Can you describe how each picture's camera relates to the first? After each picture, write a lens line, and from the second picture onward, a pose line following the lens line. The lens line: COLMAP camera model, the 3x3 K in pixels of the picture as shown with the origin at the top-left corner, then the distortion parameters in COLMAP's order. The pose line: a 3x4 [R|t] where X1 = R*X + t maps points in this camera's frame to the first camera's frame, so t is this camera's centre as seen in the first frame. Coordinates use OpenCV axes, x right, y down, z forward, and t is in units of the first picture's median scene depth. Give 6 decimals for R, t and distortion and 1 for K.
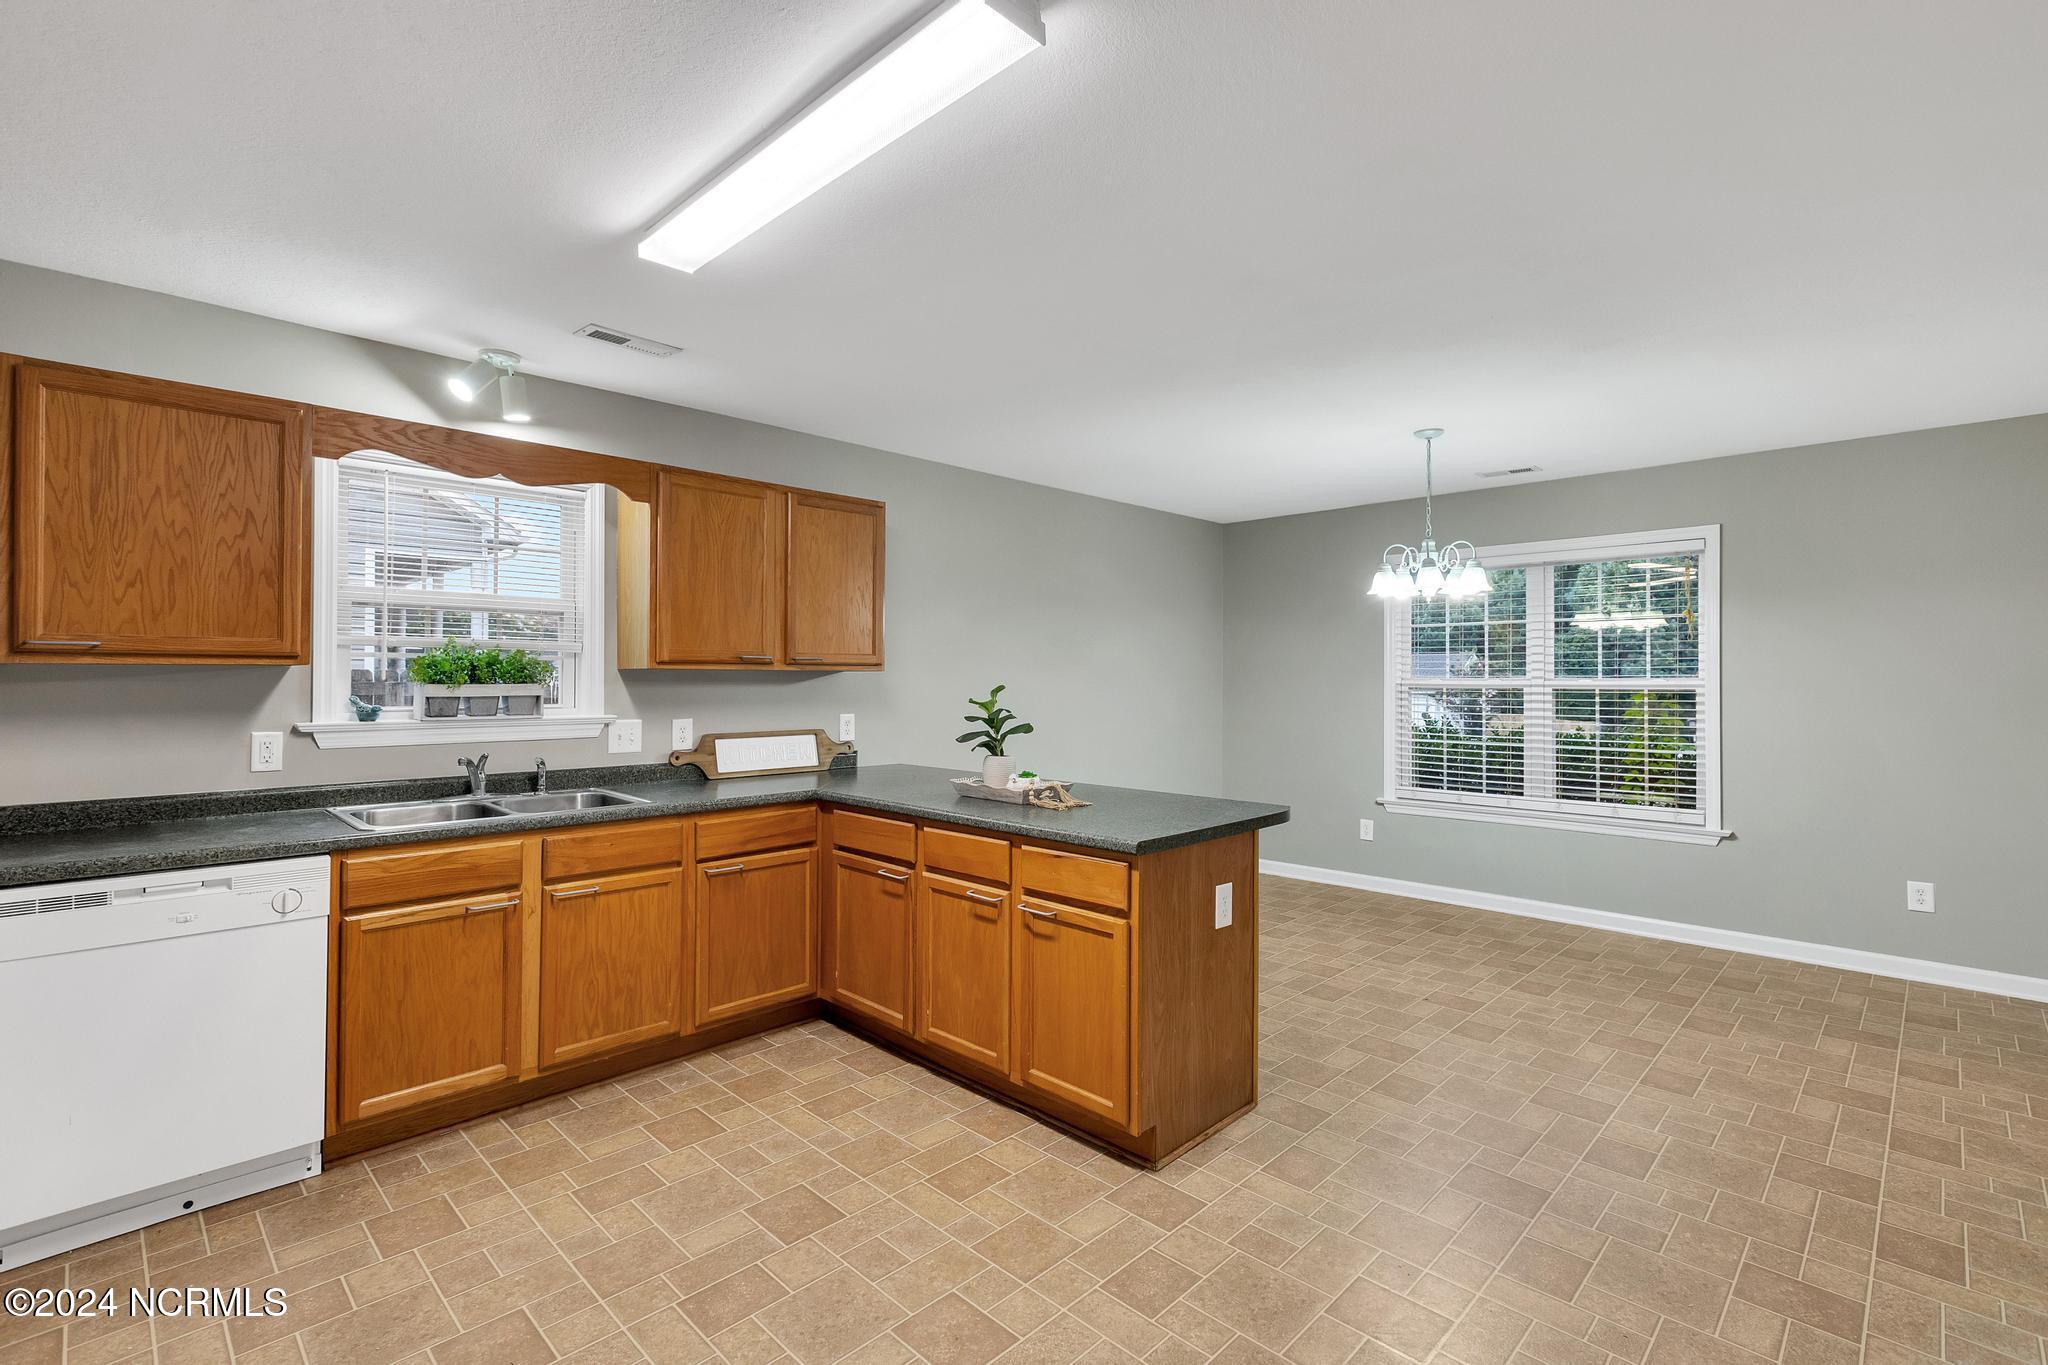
lens RADIAL K [[920.1, 0, 1017.2], [0, 920.1, 673.2], [0, 0, 1]] dist [0.000169, -0.000282]
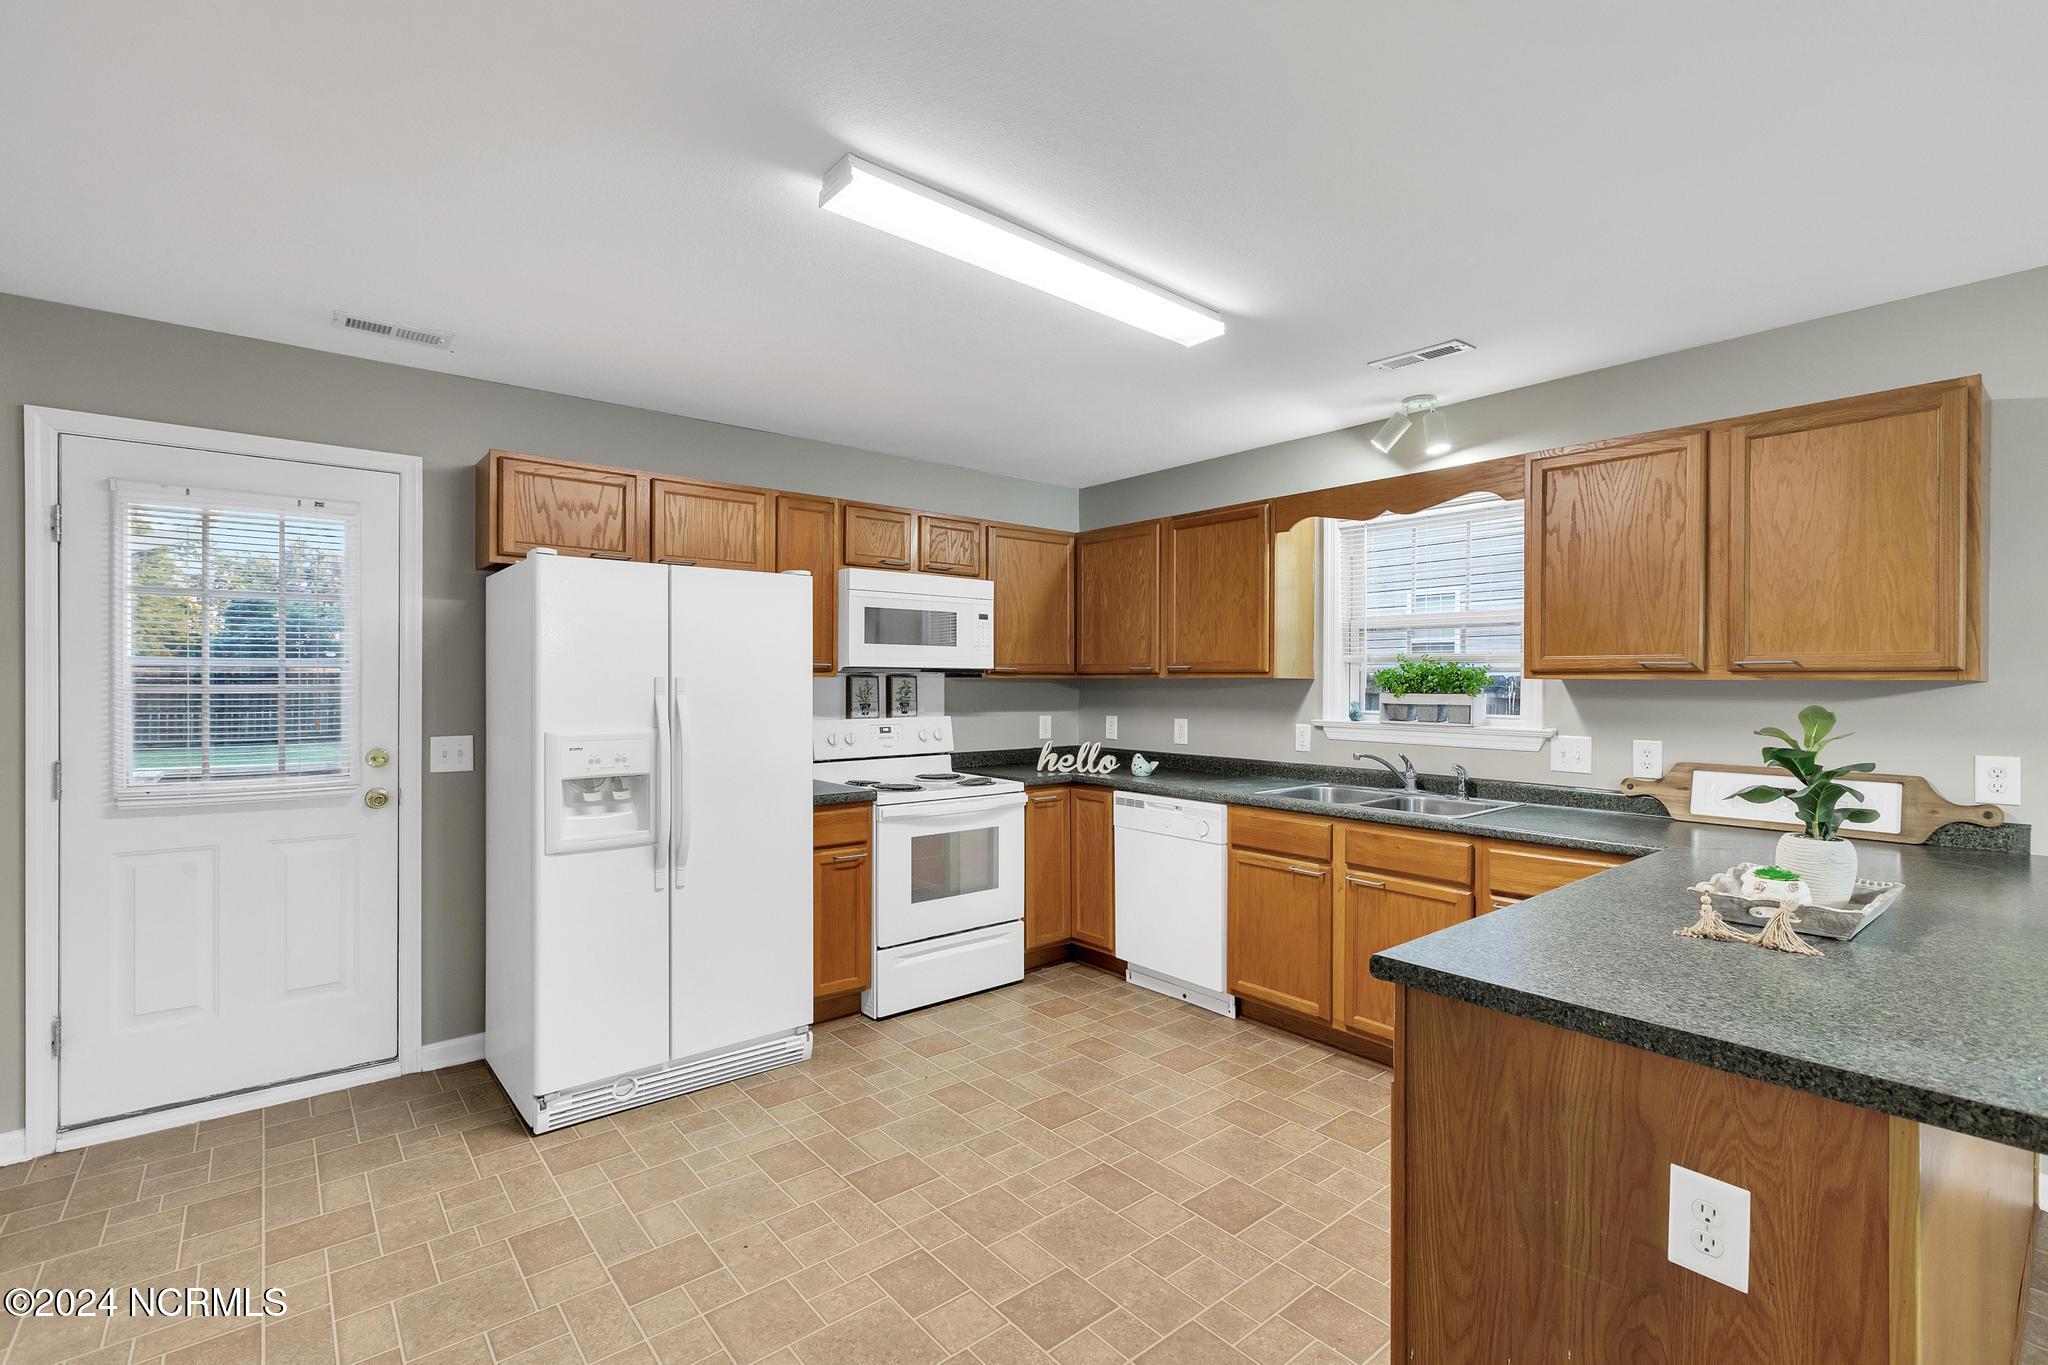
lens RADIAL K [[926.7, 0, 1024.0], [0, 926.7, 682.5], [0, 0, 1]] dist [0.001305, 0.000226]
pose [[-0.092815, -0.001947, -0.995681, 0.656349], [-0.002127, 0.999996, -0.001757, 0.001399], [0.995681, 0.001955, -0.092819, 0.680124]]
